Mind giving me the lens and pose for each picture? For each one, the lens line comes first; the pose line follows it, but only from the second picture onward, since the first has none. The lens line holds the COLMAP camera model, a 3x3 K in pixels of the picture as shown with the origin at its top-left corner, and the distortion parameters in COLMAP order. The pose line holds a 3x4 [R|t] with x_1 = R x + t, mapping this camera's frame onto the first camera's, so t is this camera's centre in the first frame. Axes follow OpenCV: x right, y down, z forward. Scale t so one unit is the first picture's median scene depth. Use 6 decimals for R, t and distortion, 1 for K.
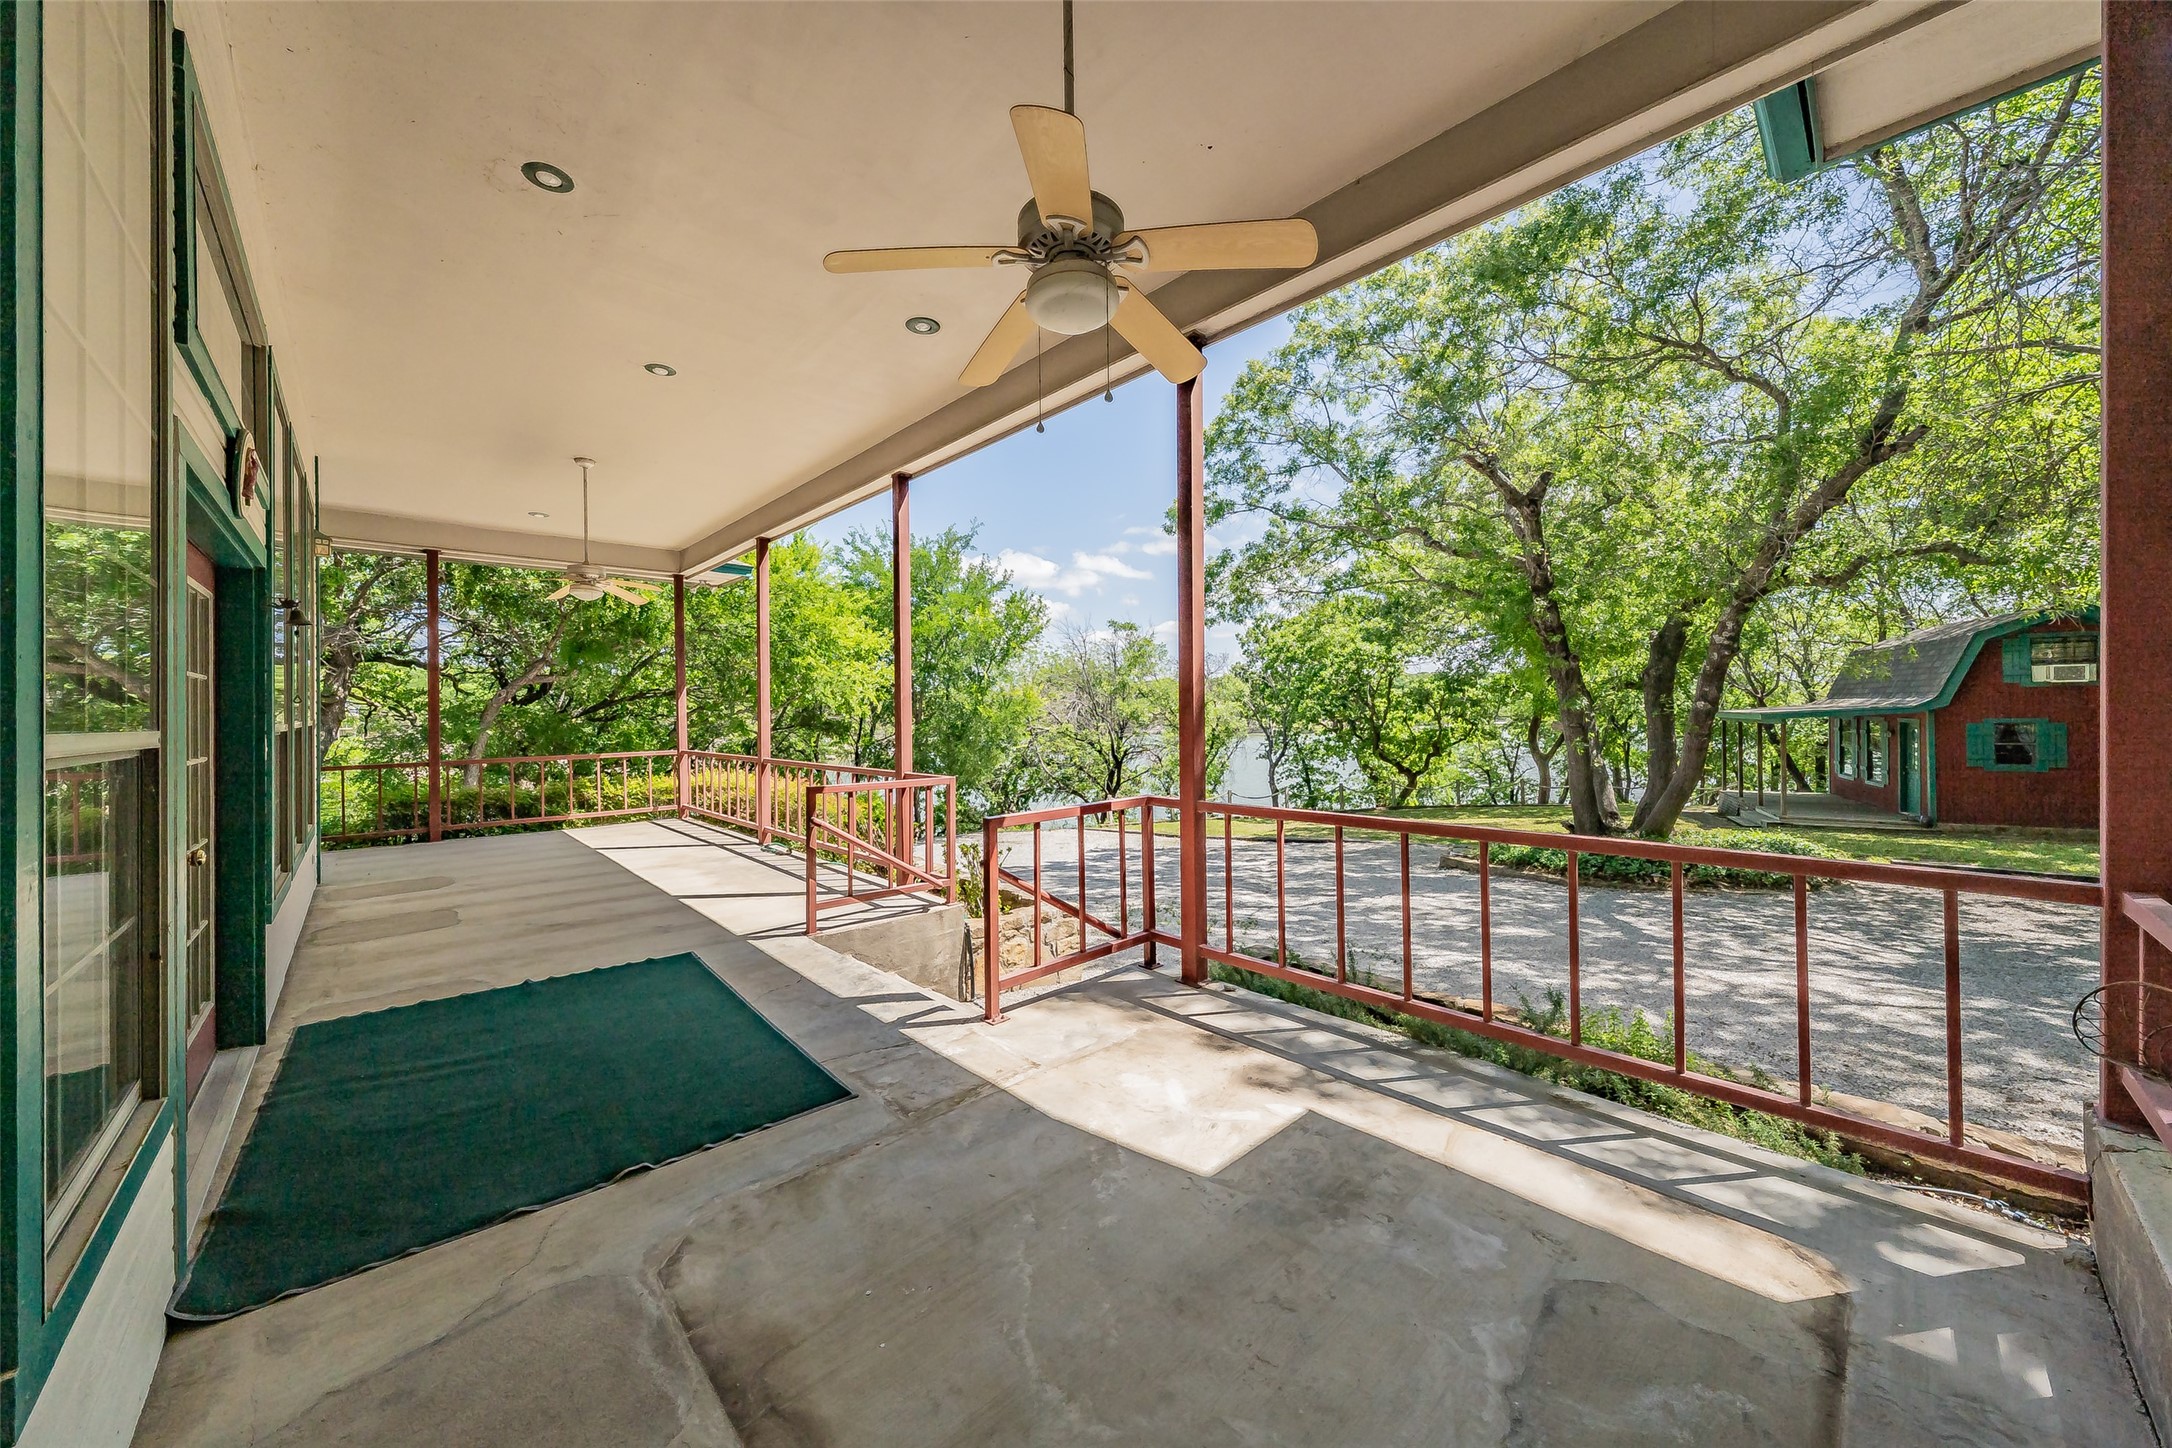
lens RADIAL K [[758.5, 0, 1095.1], [0, 758.5, 713.9], [0, 0, 1]] dist [0.002815, -0.000014]
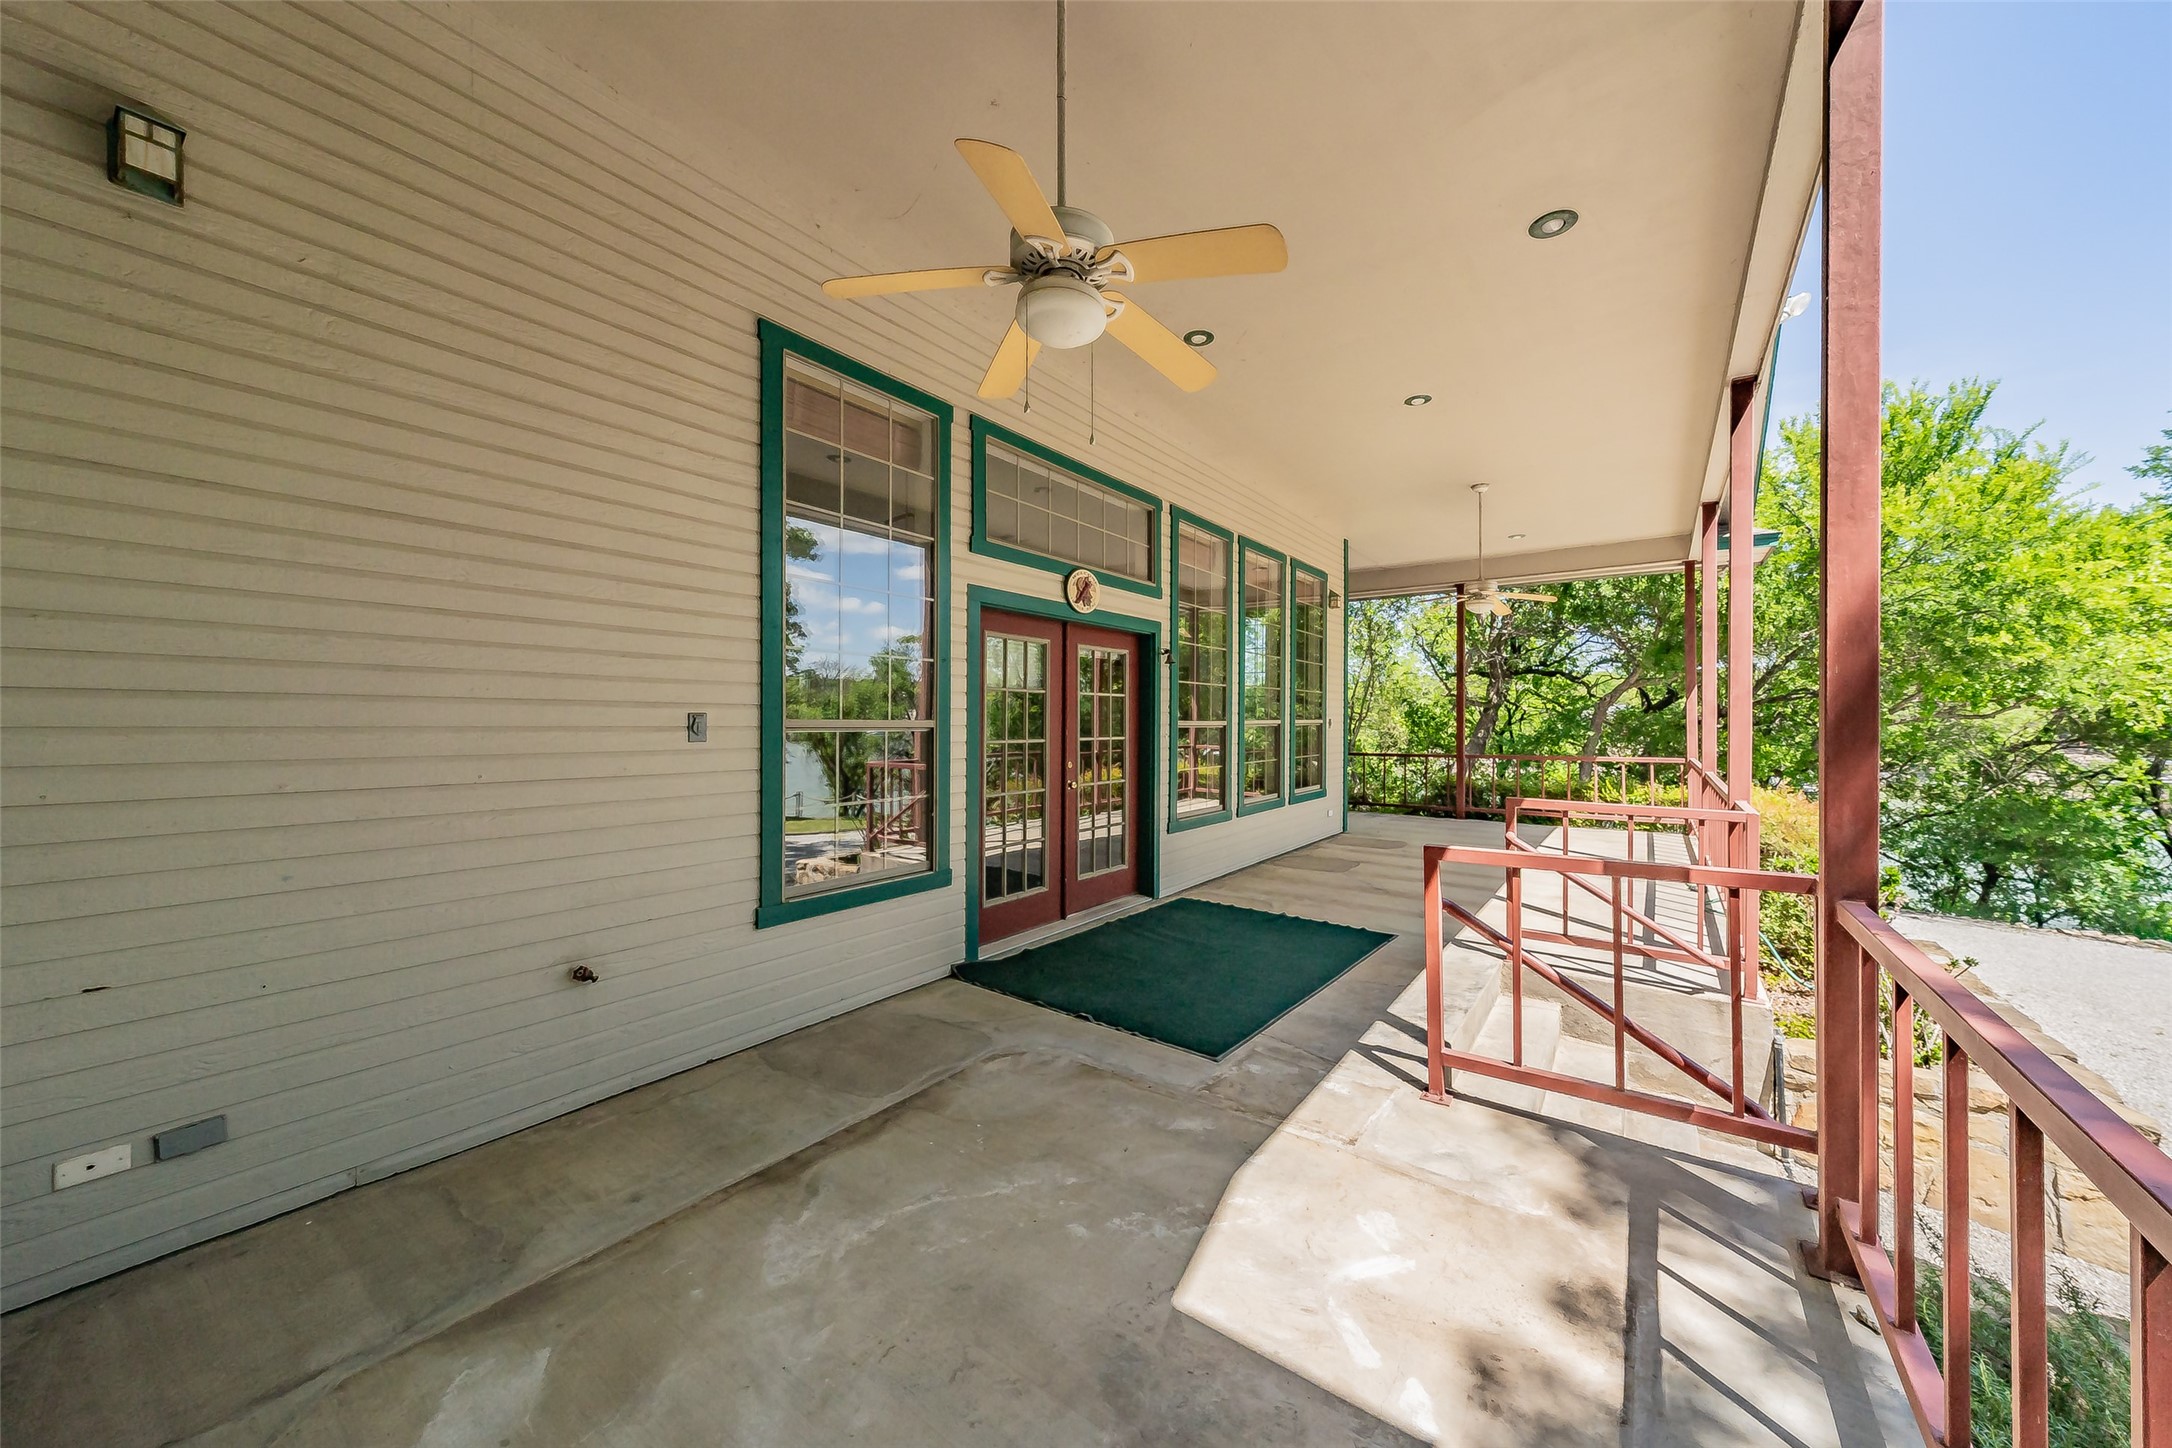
lens RADIAL K [[758.5, 0, 1106.6], [0, 758.5, 712.3], [0, 0, 1]] dist [0.002815, -0.000014]
pose [[0.192321, -0.001037, -0.981332, 0.662586], [-0.005927, 0.999980, -0.002218, 0.001692], [0.981314, 0.006243, 0.192311, 0.567330]]
